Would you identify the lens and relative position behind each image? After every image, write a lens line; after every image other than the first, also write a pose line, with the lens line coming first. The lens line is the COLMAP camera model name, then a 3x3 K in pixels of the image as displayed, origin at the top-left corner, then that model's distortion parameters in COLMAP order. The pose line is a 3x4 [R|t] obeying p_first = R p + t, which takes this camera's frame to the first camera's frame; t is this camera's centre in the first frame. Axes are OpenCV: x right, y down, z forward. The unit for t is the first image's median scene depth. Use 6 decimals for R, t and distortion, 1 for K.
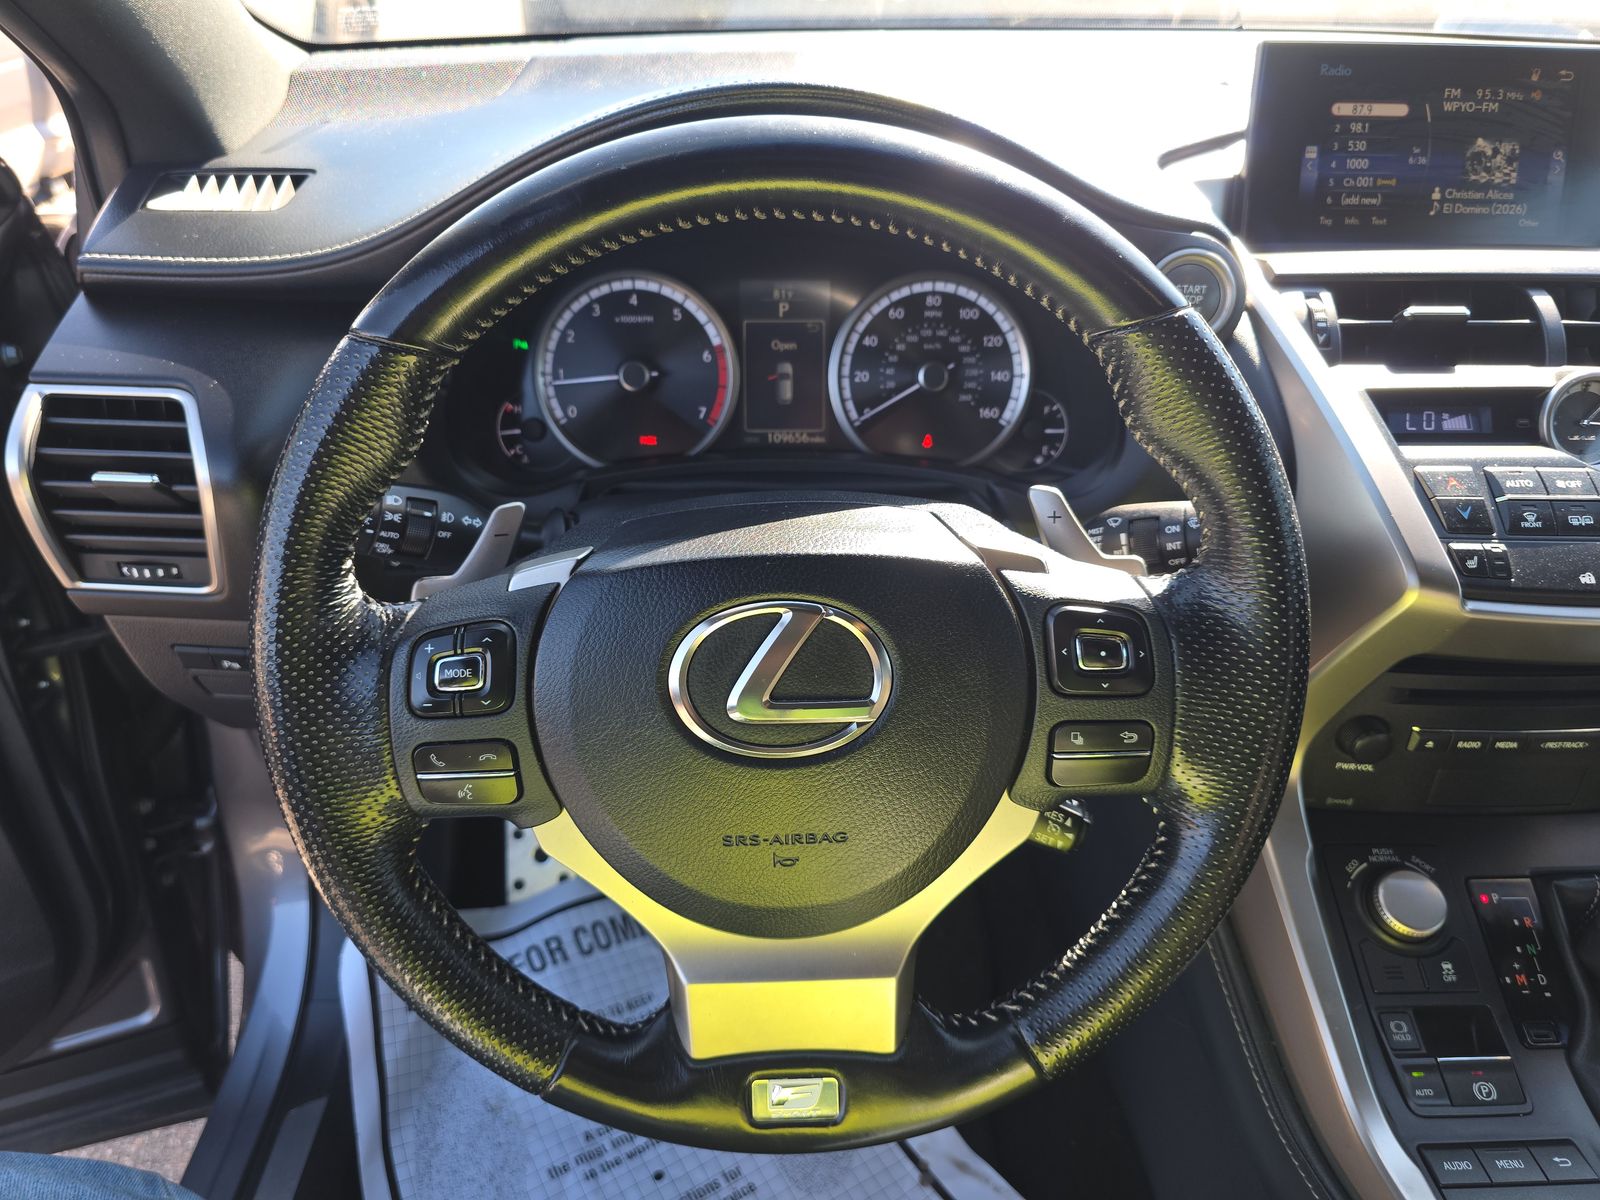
lens RADIAL K [[1063.5, 0, 782.5], [0, 1063.5, 587.7], [0, 0, 1]] dist [0.035122, -0.046149]
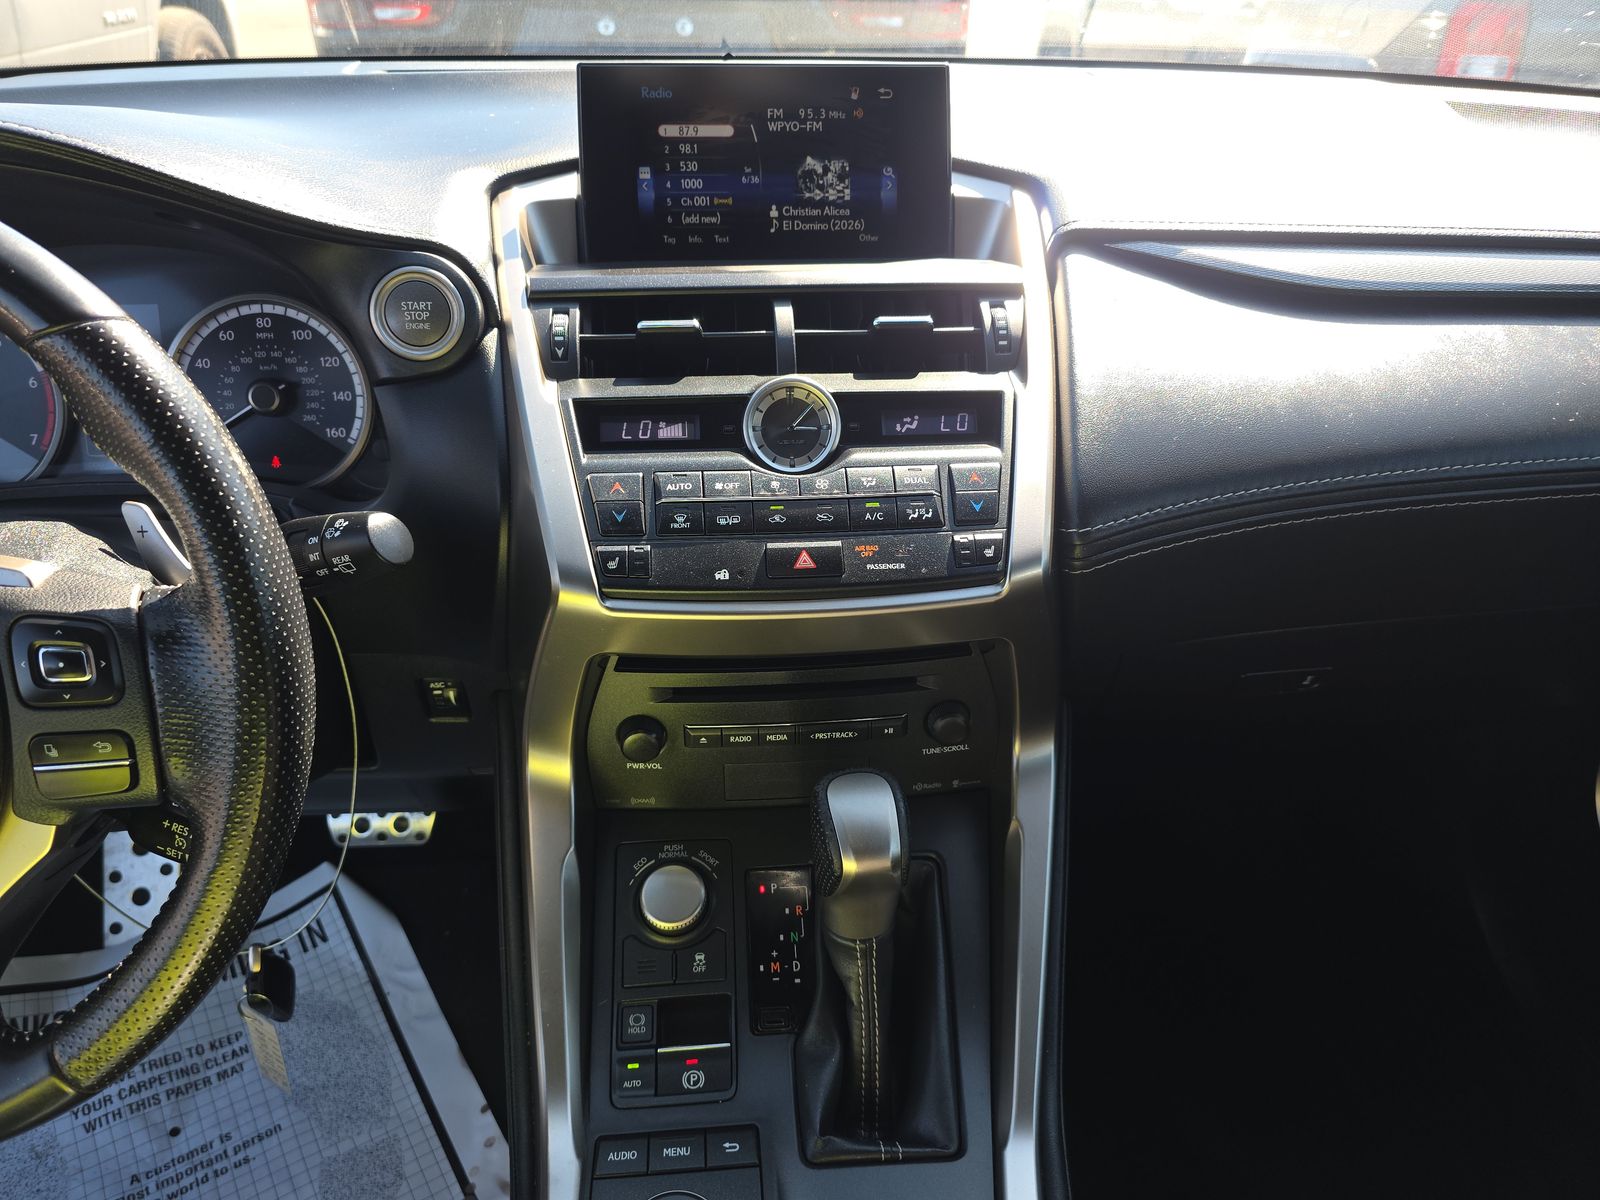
lens RADIAL K [[1063.5, 0, 795.2], [0, 1063.5, 597.1], [0, 0, 1]] dist [0.035122, -0.046149]
pose [[0.997796, -0.035665, 0.055961, 0.575849], [0.036602, 0.999205, -0.015817, 0.023762], [-0.055352, 0.017830, 0.998308, -0.030187]]
